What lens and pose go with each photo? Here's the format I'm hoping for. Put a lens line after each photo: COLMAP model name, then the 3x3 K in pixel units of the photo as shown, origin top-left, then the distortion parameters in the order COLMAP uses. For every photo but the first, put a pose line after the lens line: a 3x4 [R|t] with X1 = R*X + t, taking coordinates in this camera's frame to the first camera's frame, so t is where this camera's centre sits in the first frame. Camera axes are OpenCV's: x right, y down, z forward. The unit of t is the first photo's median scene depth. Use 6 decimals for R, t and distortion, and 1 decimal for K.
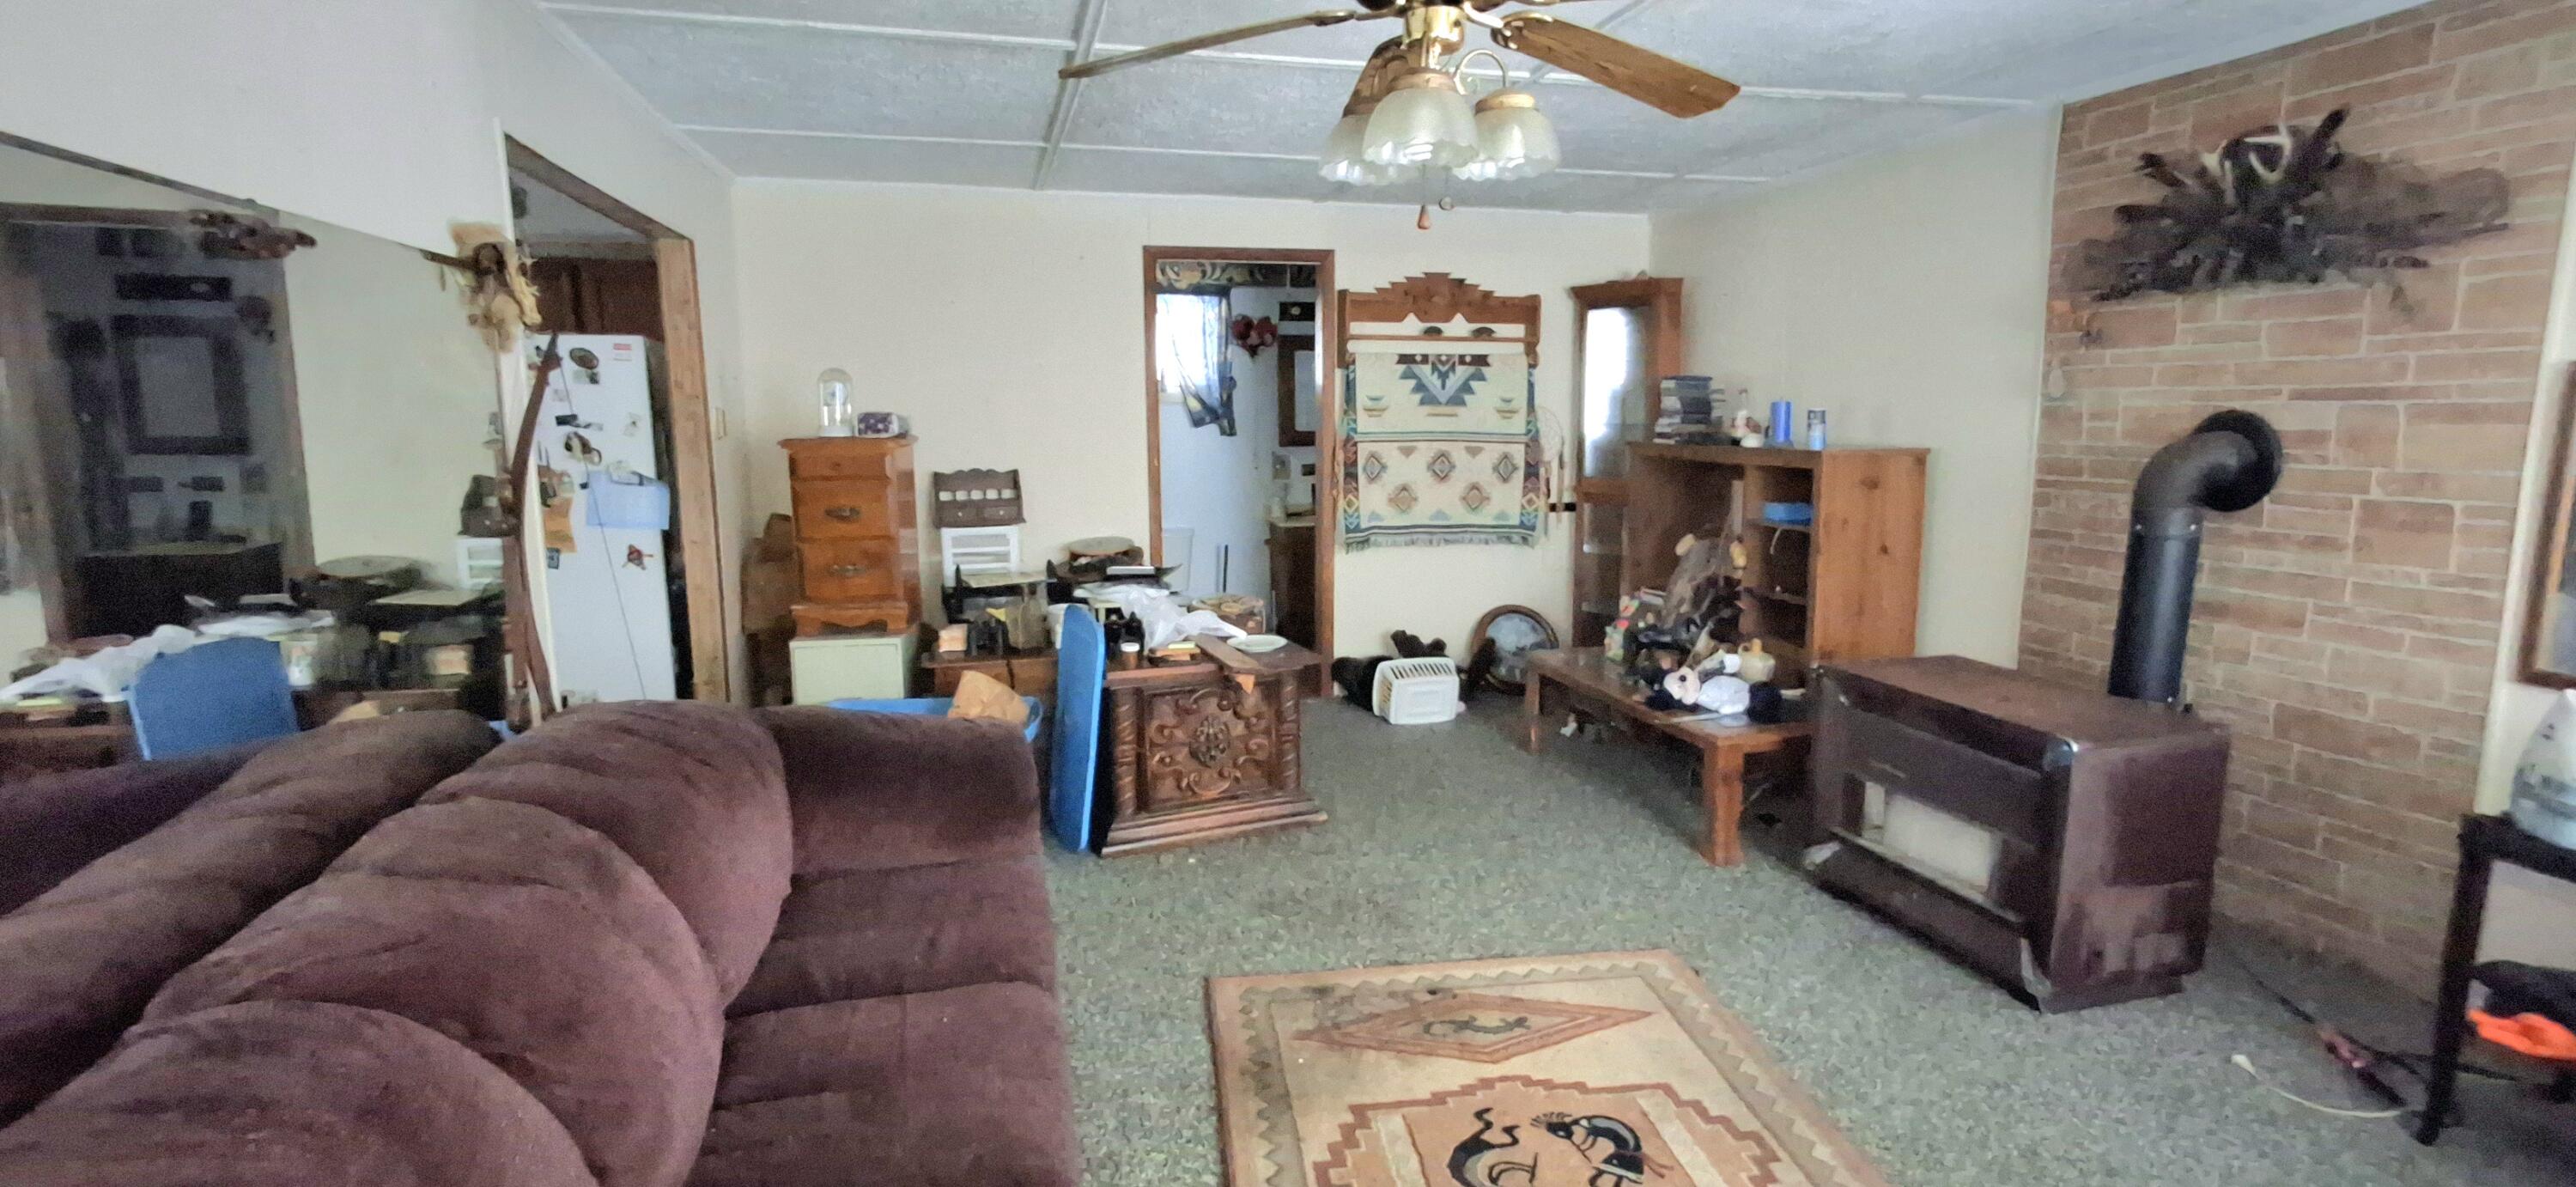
lens RADIAL K [[1185.4, 0, 1289.5], [0, 1185.4, 588.4], [0, 0, 1]] dist [-0.001770, 0.022276]
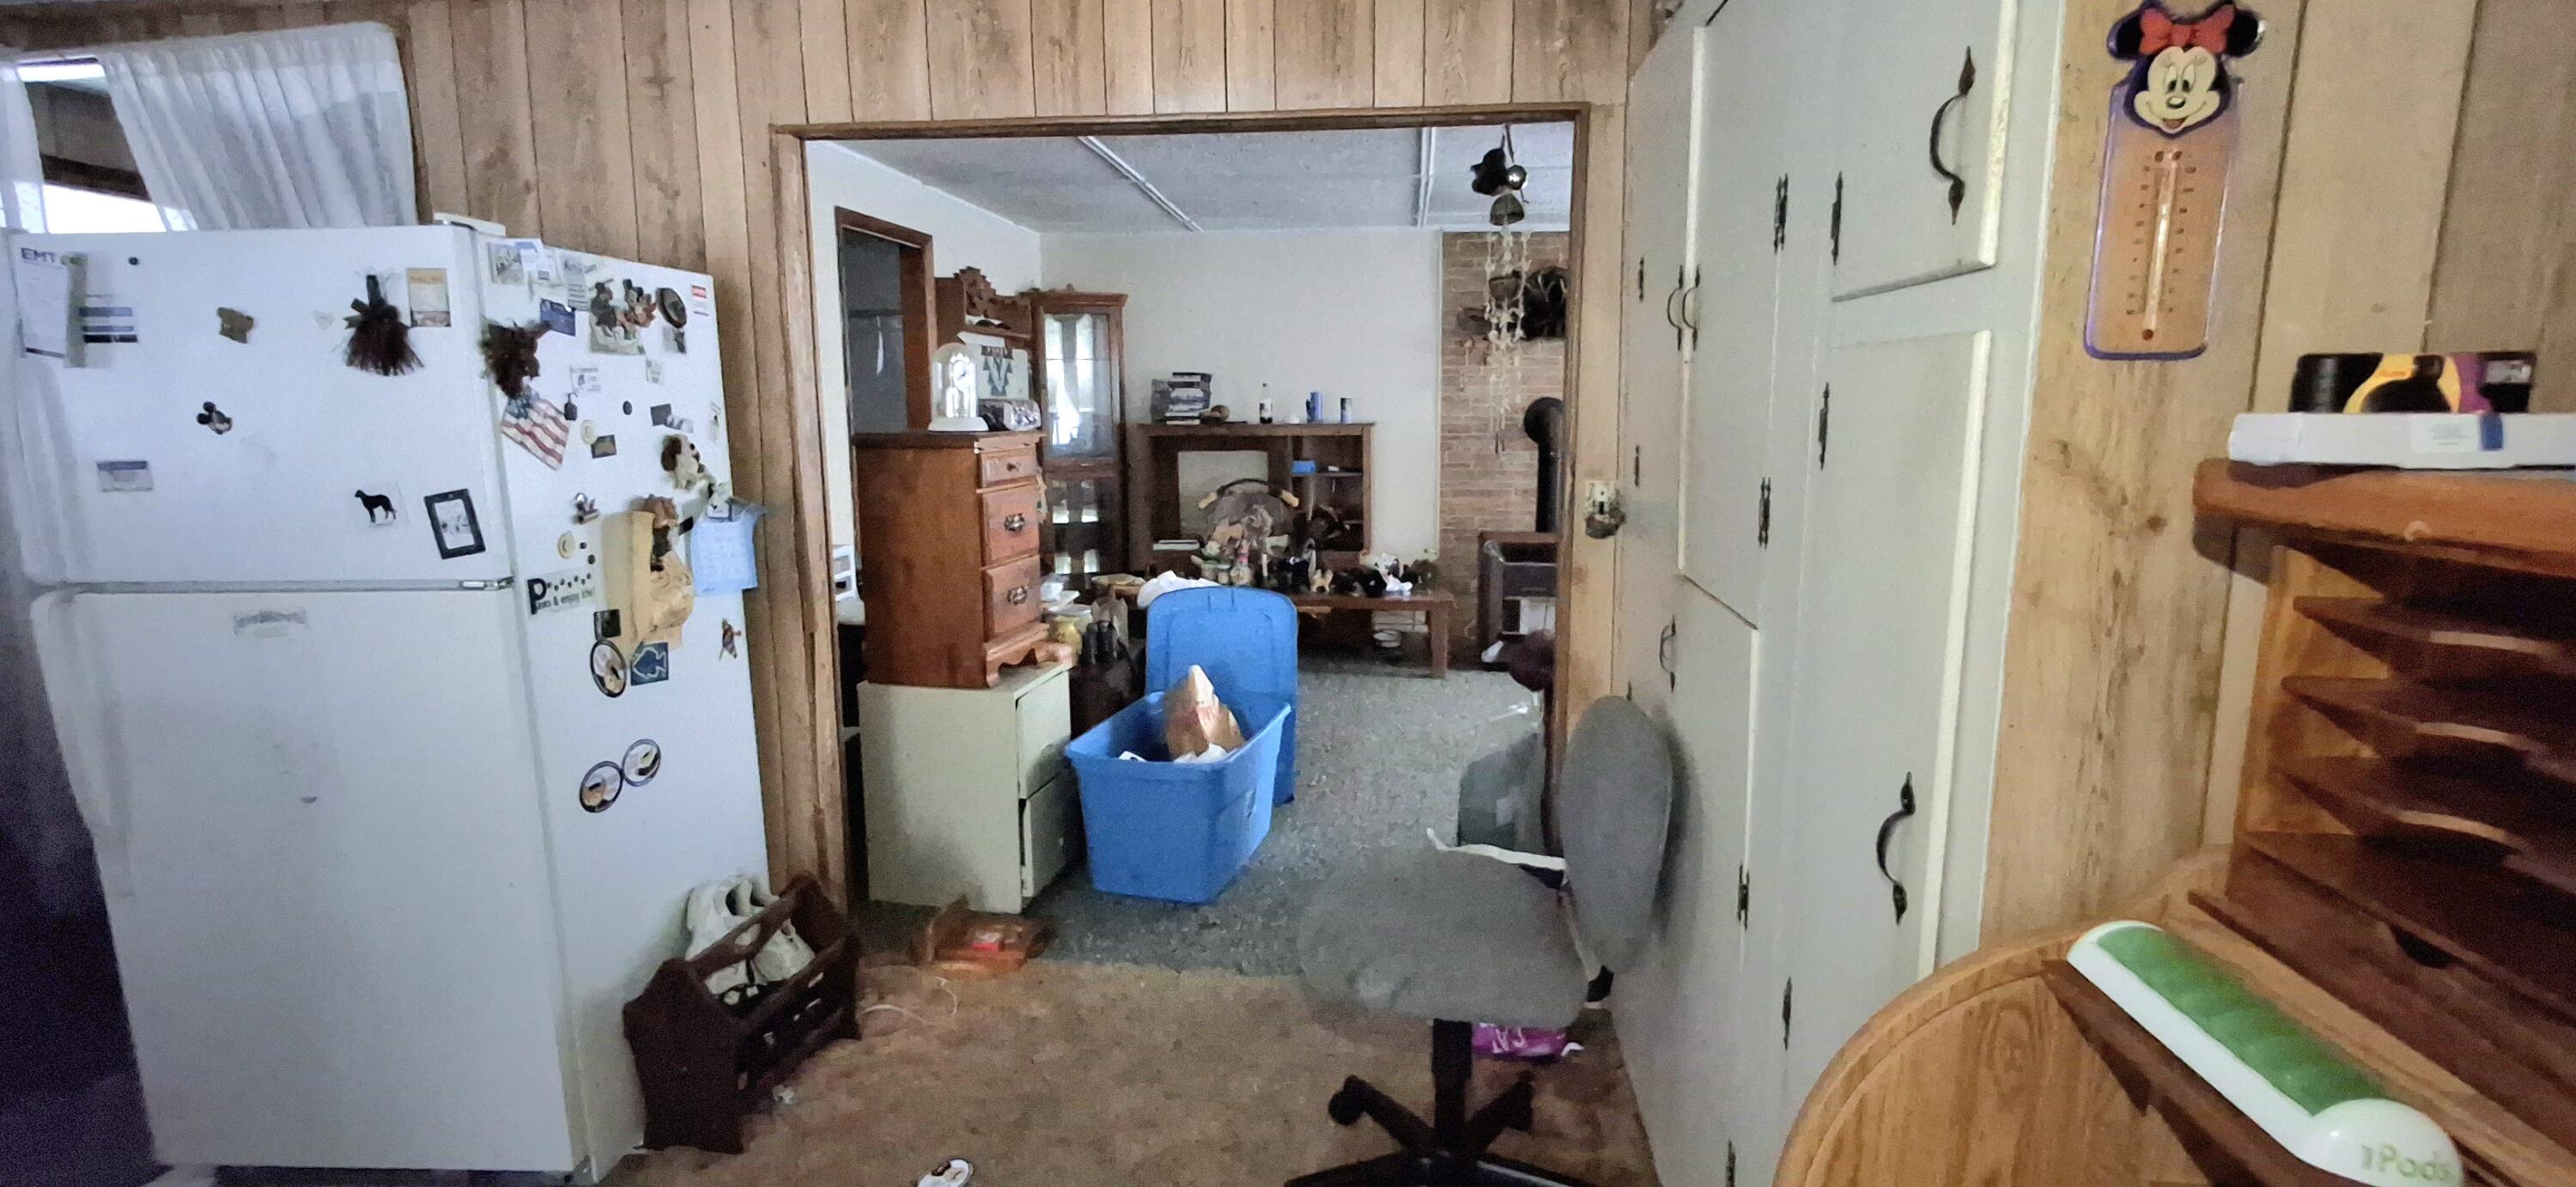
lens RADIAL K [[1188.6, 0, 1284.4], [0, 1188.6, 586.2], [0, 0, 1]] dist [-0.004715, 0.005355]
pose [[0.351630, -0.146079, 0.924671, -1.216033], [0.147230, 0.984087, 0.099477, -0.086100], [-0.924489, 0.101160, 0.367542, 0.612293]]
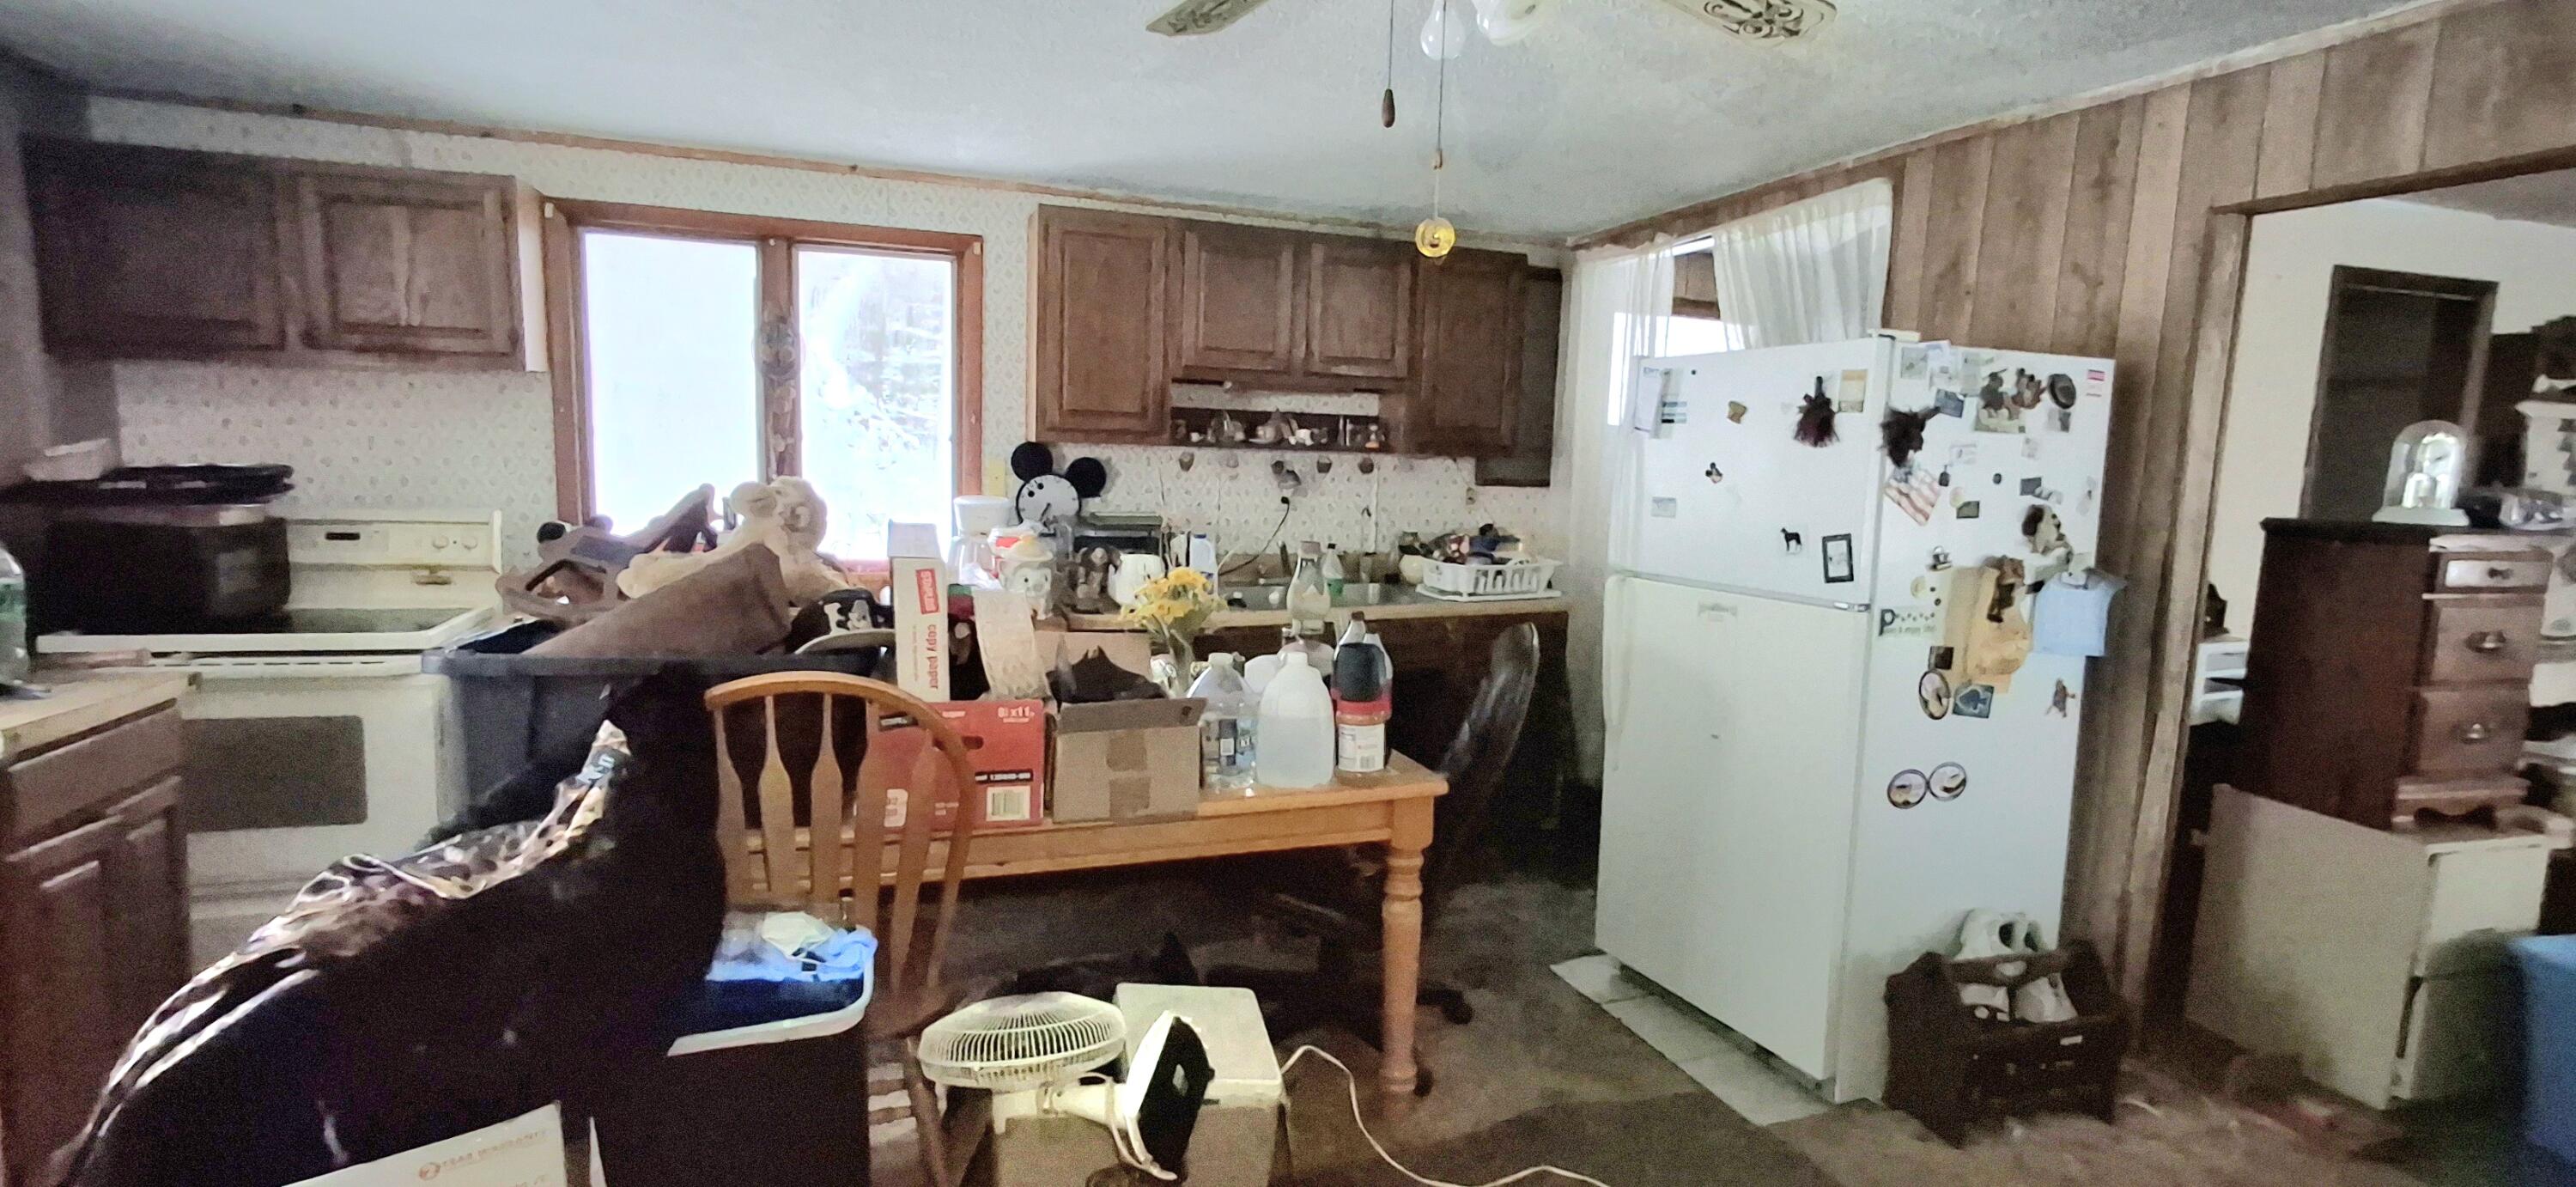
lens RADIAL K [[1192.1, 0, 1272.9], [0, 1192.1, 590.2], [0, 0, 1]] dist [-0.002508, 0.006283]
pose [[0.994129, 0.024000, 0.105509, -1.260614], [-0.020680, 0.999259, -0.032452, -0.066522], [-0.106210, 0.030080, 0.993889, 0.478785]]
